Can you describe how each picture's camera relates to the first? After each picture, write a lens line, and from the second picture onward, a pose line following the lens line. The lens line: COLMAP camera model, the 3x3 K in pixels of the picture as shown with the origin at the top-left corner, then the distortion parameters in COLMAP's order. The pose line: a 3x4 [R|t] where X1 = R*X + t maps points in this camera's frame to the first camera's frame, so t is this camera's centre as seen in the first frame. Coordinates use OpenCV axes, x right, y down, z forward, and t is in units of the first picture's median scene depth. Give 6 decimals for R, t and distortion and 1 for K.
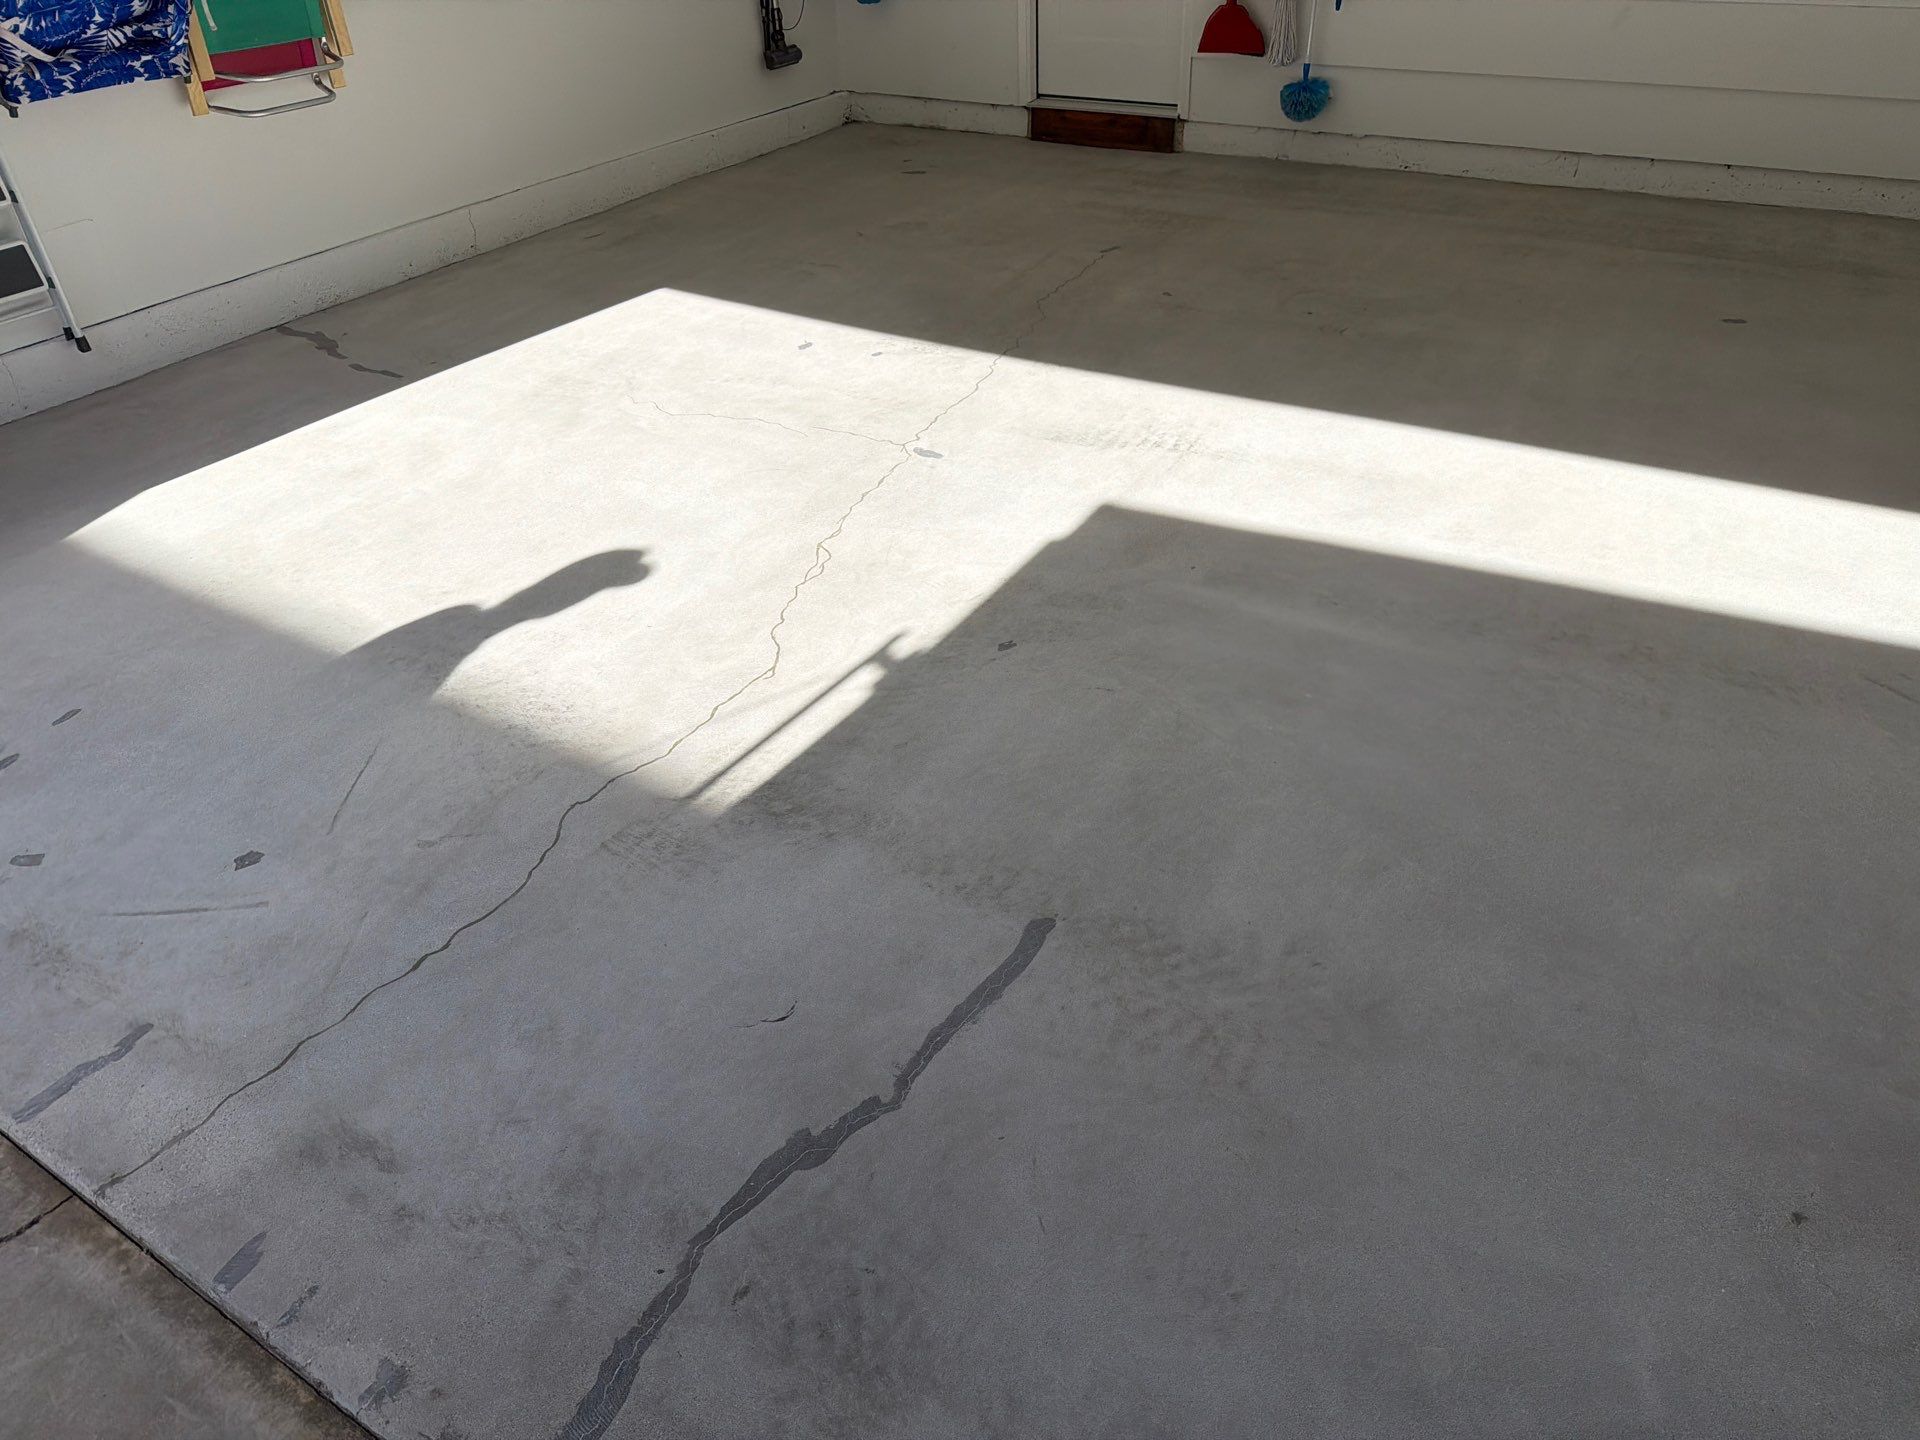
lens RADIAL K [[1346.3, 0, 954.9], [0, 1346.3, 721.9], [0, 0, 1]] dist [0.019462, -0.021919]
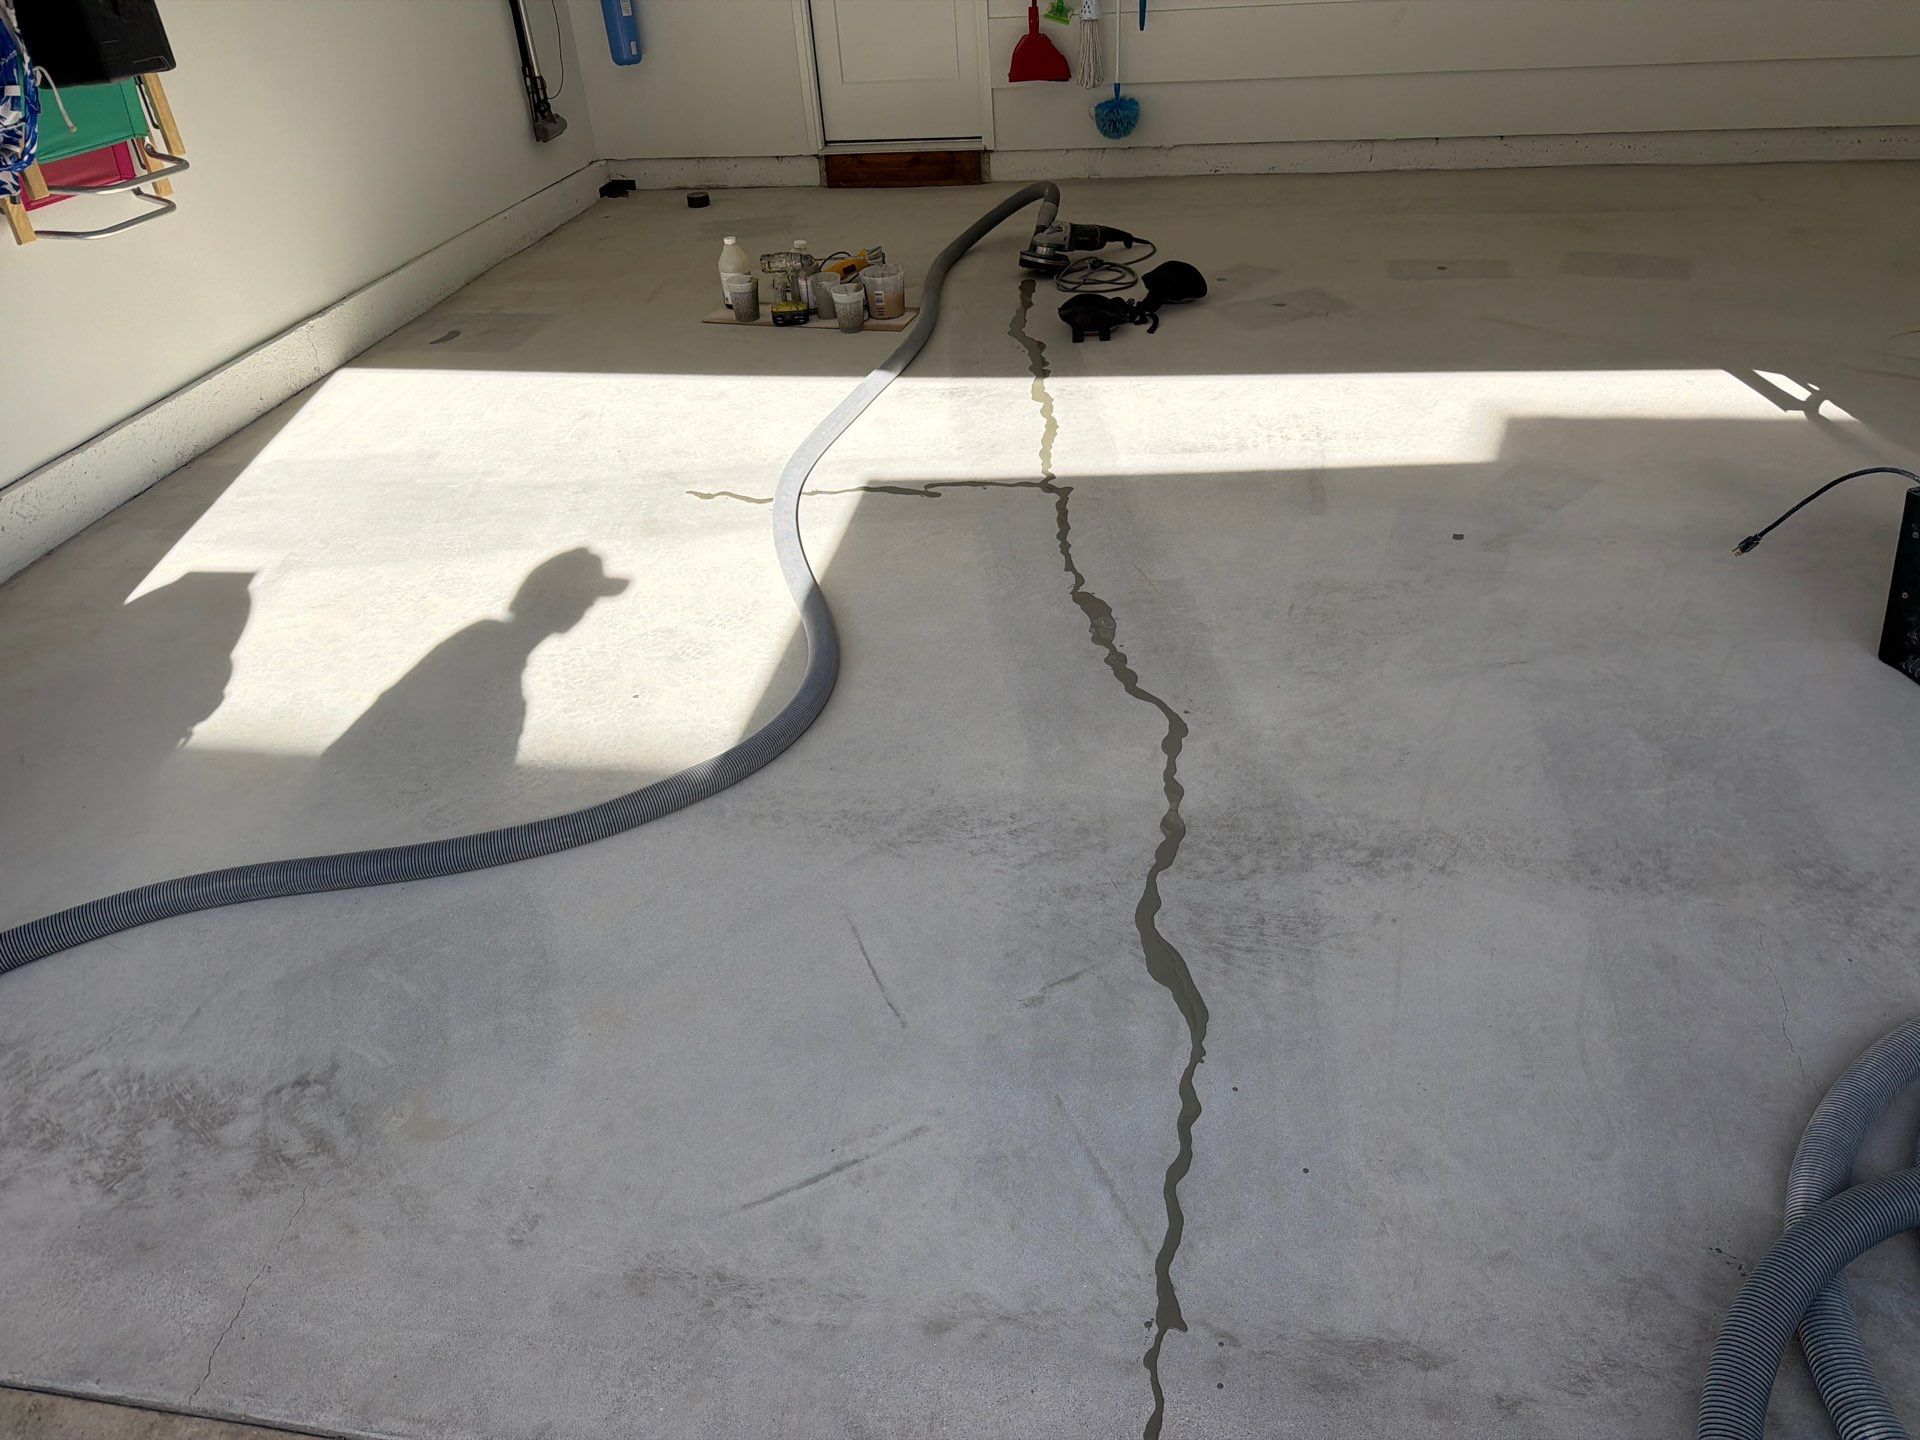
lens RADIAL K [[1346.3, 0, 976.4], [0, 1346.3, 707.1], [0, 0, 1]] dist [0.019462, -0.021919]
pose [[0.922919, -0.224559, 0.312721, -0.263014], [0.239629, 0.970812, -0.010081, -0.035985], [-0.301329, 0.084241, 0.949792, 0.084152]]
